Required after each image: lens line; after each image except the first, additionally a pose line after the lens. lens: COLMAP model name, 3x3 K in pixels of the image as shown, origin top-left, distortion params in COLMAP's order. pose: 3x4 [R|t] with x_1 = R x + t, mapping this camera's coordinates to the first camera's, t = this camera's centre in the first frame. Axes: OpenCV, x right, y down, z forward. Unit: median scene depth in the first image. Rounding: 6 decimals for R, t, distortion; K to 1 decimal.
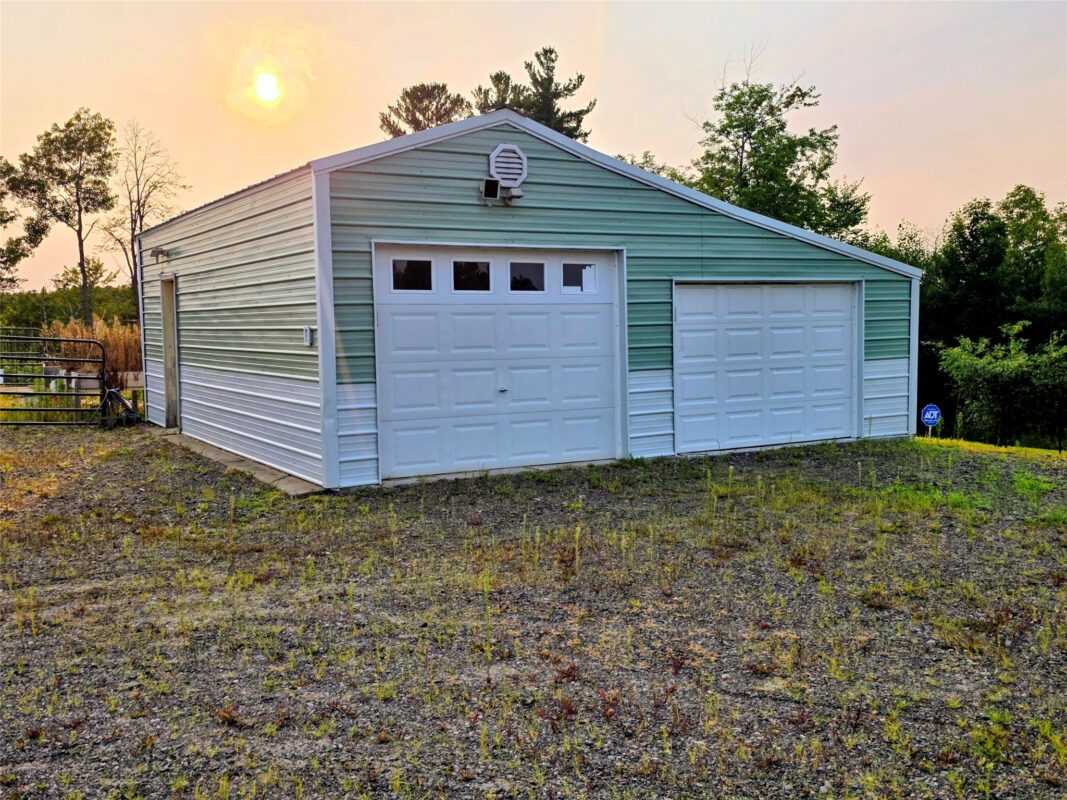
lens RADIAL K [[1016.1, 0, 533.5], [0, 1016.1, 400.0], [0, 0, 1]] dist [0.082363, -0.135713]
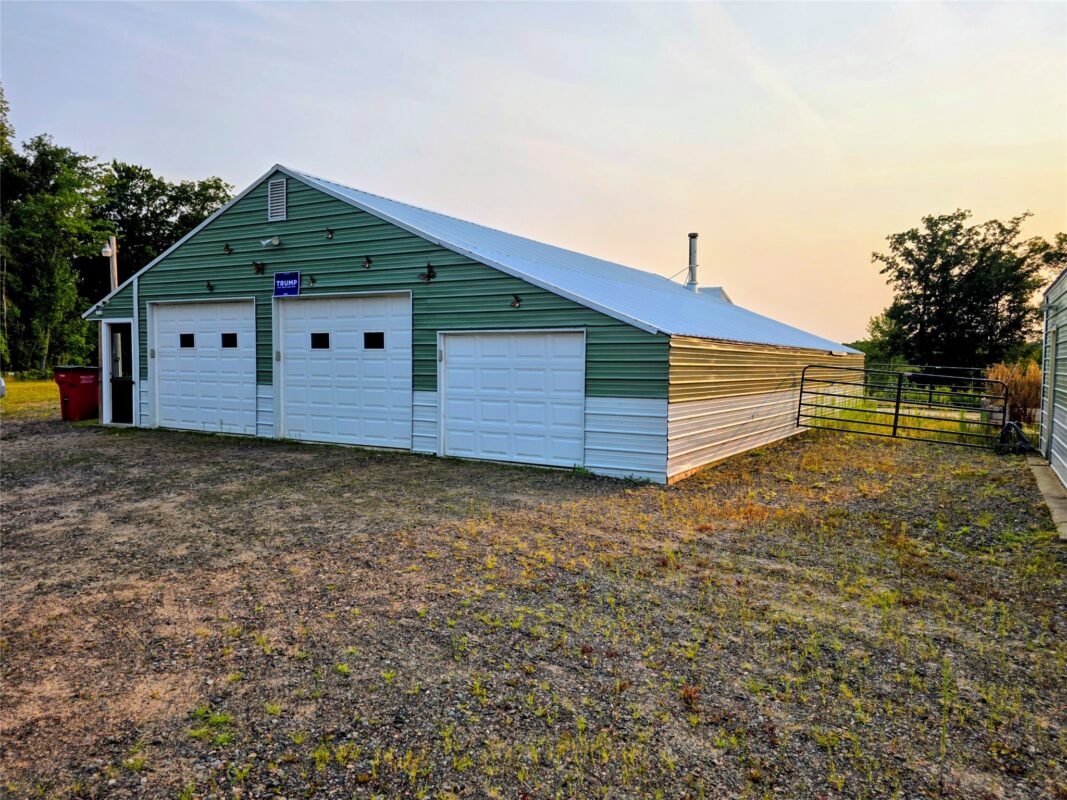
lens RADIAL K [[734.1, 0, 529.8], [0, 734.1, 386.2], [0, 0, 1]] dist [0.063570, -0.053777]
pose [[0.485111, 0.038292, -0.873614, 0.303122], [-0.082584, 0.996582, -0.002177, -0.024780], [0.870544, 0.073202, 0.486615, 0.352451]]
